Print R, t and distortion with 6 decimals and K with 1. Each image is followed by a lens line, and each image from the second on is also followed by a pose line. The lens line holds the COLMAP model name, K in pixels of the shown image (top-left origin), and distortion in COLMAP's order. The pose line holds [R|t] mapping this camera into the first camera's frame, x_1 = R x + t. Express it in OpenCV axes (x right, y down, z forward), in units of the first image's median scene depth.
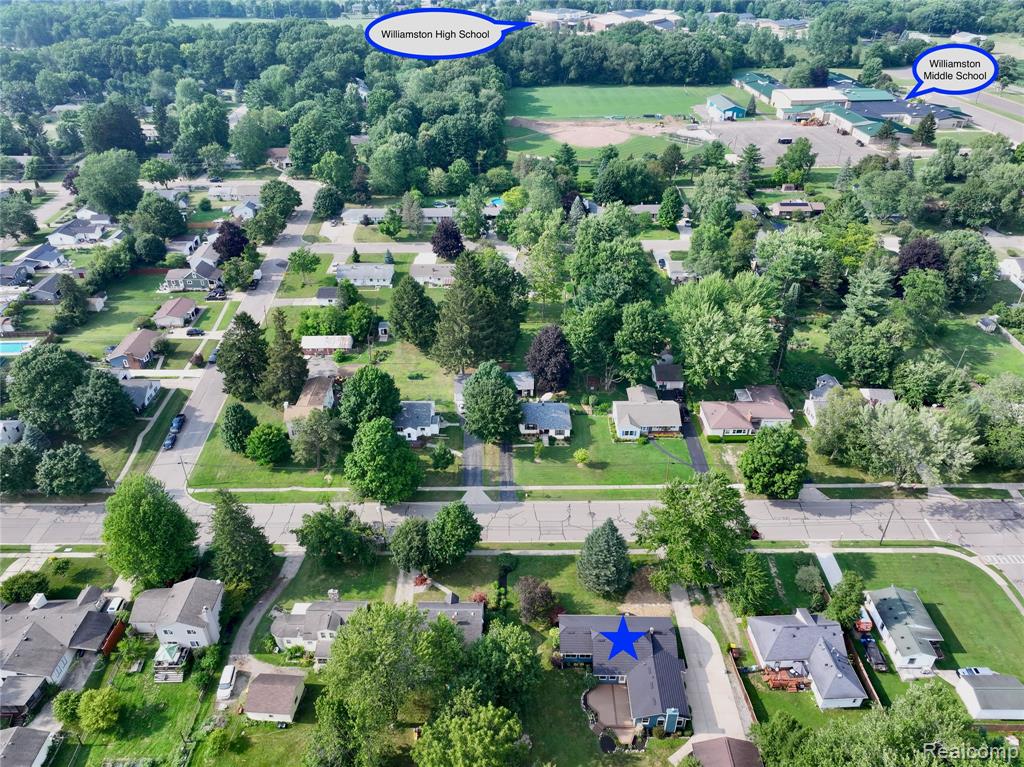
lens RADIAL K [[719.1, 0, 514.6], [0, 719.1, 382.5], [0, 0, 1]] dist [-0.004498, 0.020621]
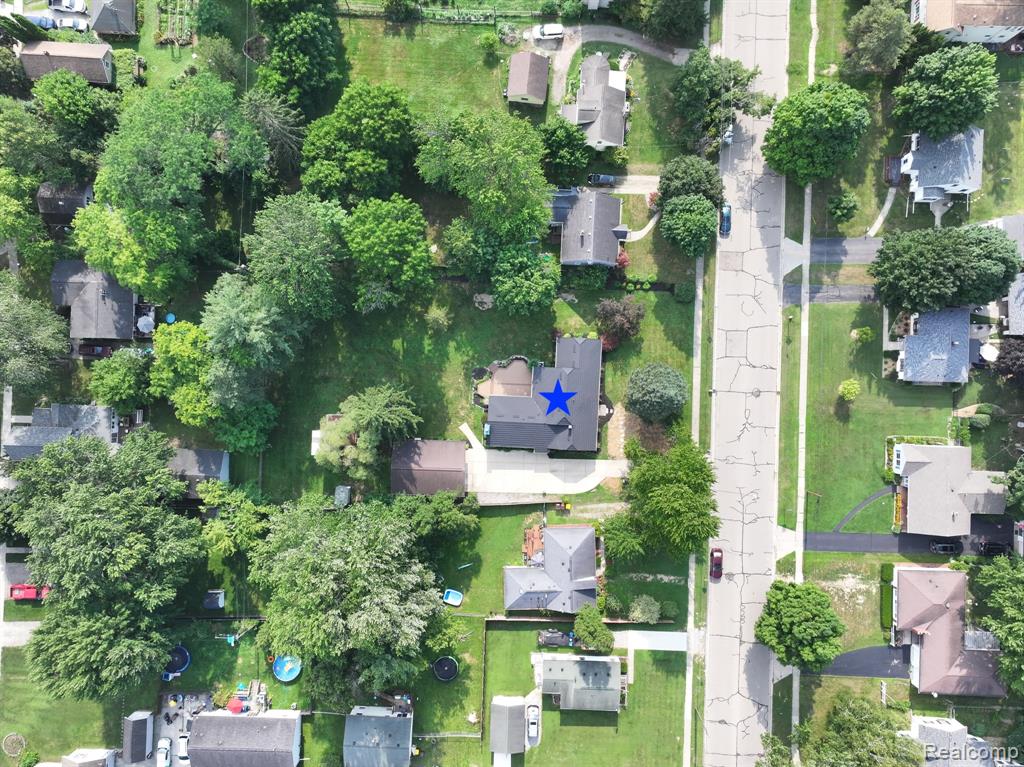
lens RADIAL K [[719.1, 0, 514.6], [0, 719.1, 382.5], [0, 0, 1]] dist [-0.004498, 0.020621]
pose [[-0.029642, 0.999560, 0.000713, 0.105973], [-0.541327, -0.016653, 0.840647, -0.386834], [0.840289, 0.024533, 0.541583, 0.308087]]
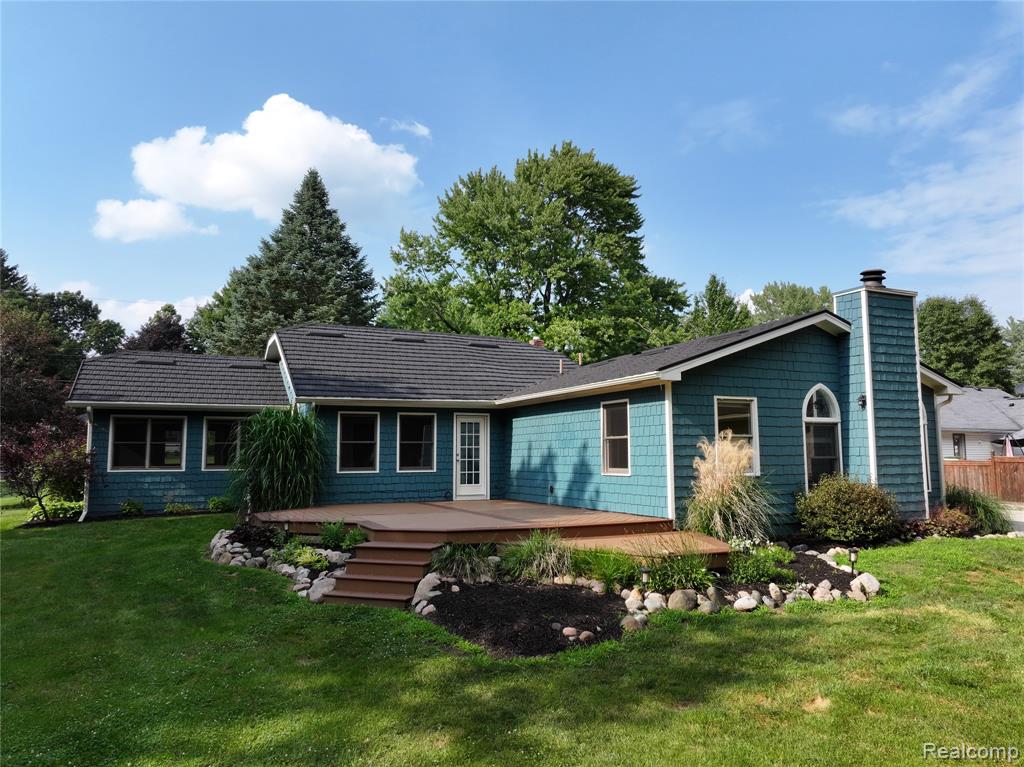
lens RADIAL K [[719.1, 0, 514.6], [0, 719.1, 382.5], [0, 0, 1]] dist [-0.004498, 0.020621]
pose [[0.896101, 0.056958, 0.440181, 0.066142], [0.233670, 0.782630, -0.576965, 0.397836], [-0.377362, 0.619876, 0.688006, 0.692033]]
